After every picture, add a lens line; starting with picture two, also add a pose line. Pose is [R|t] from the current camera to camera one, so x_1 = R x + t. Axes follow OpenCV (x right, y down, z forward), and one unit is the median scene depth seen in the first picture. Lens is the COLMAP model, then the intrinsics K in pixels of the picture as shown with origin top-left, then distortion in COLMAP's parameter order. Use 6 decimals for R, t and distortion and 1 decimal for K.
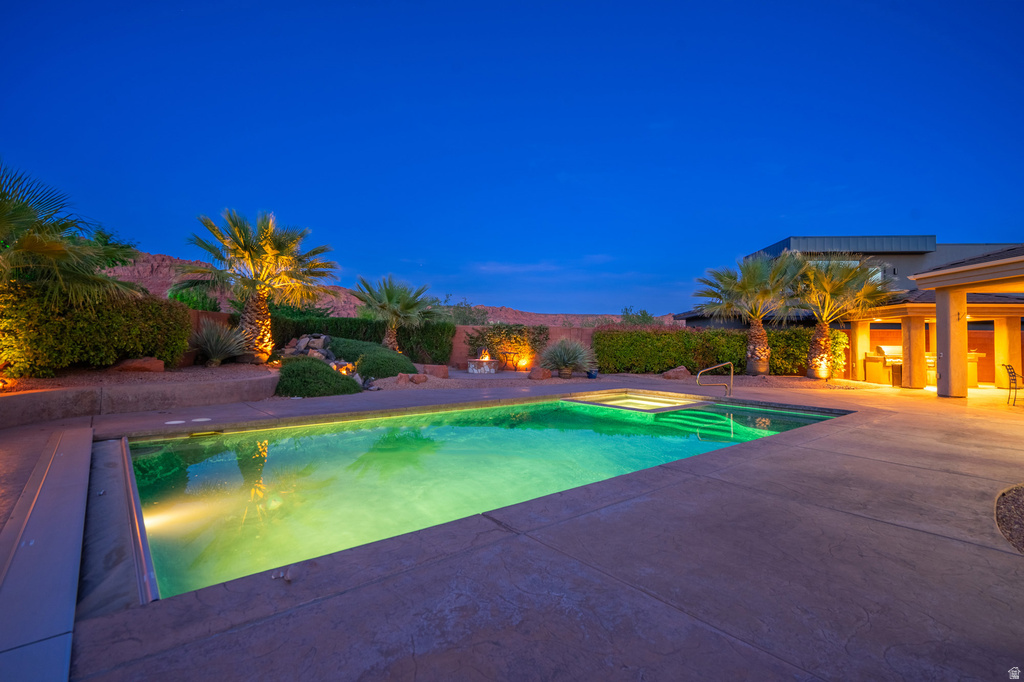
lens RADIAL K [[498.1, 0, 507.7], [0, 498.1, 327.6], [0, 0, 1]] dist [0.004526, 0.002553]
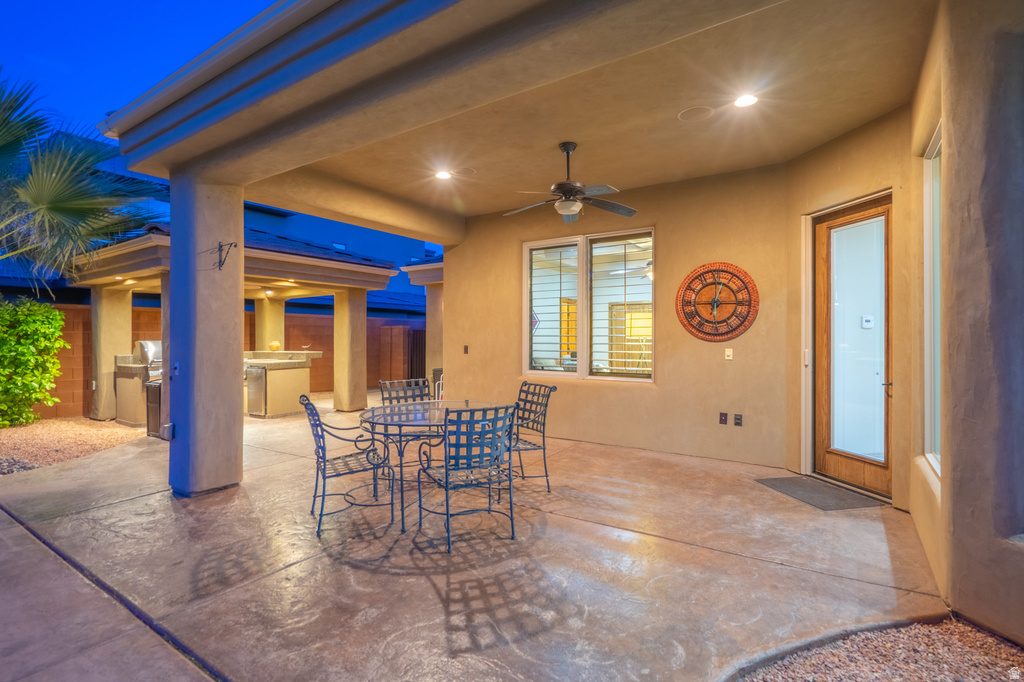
lens RADIAL K [[498.1, 0, 509.1], [0, 498.1, 337.4], [0, 0, 1]] dist [0.004526, 0.002553]
pose [[0.492525, -0.011354, 0.870224, 0.559308], [-0.017082, 0.999596, 0.022709, 0.018472], [-0.870131, -0.026050, 0.492132, 0.528349]]
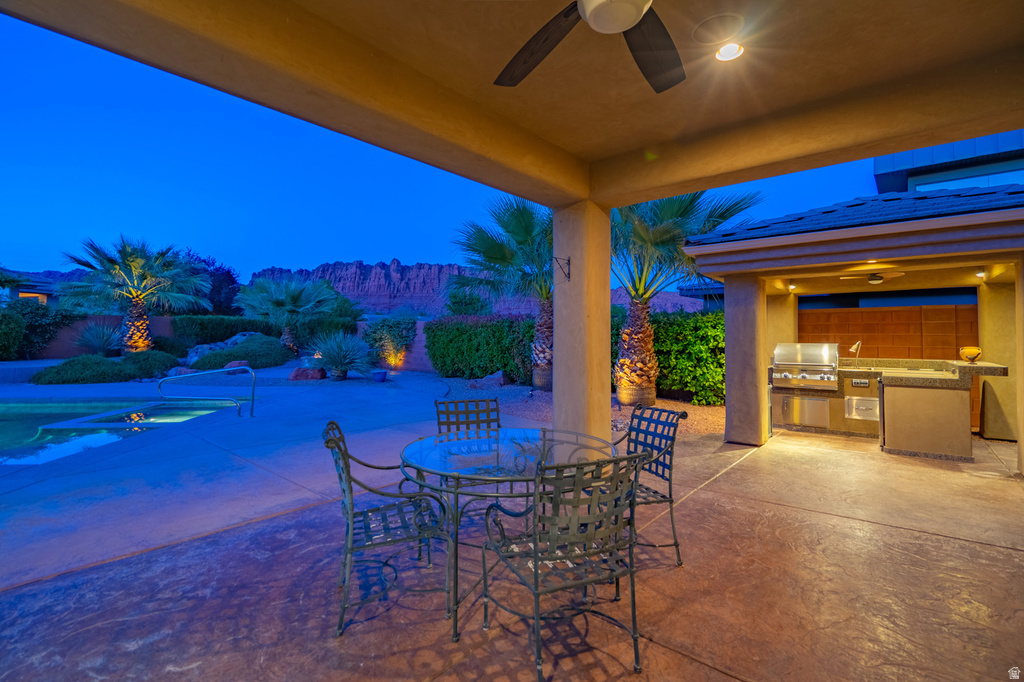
lens RADIAL K [[463.4, 0, 509.6], [0, 463.4, 323.7], [0, 0, 1]] dist [-0.001260, -0.000548]
pose [[0.813860, -0.022435, -0.580628, 0.864339], [0.020373, 0.999742, -0.010073, 0.018905], [0.580704, -0.003631, 0.814107, 0.546456]]
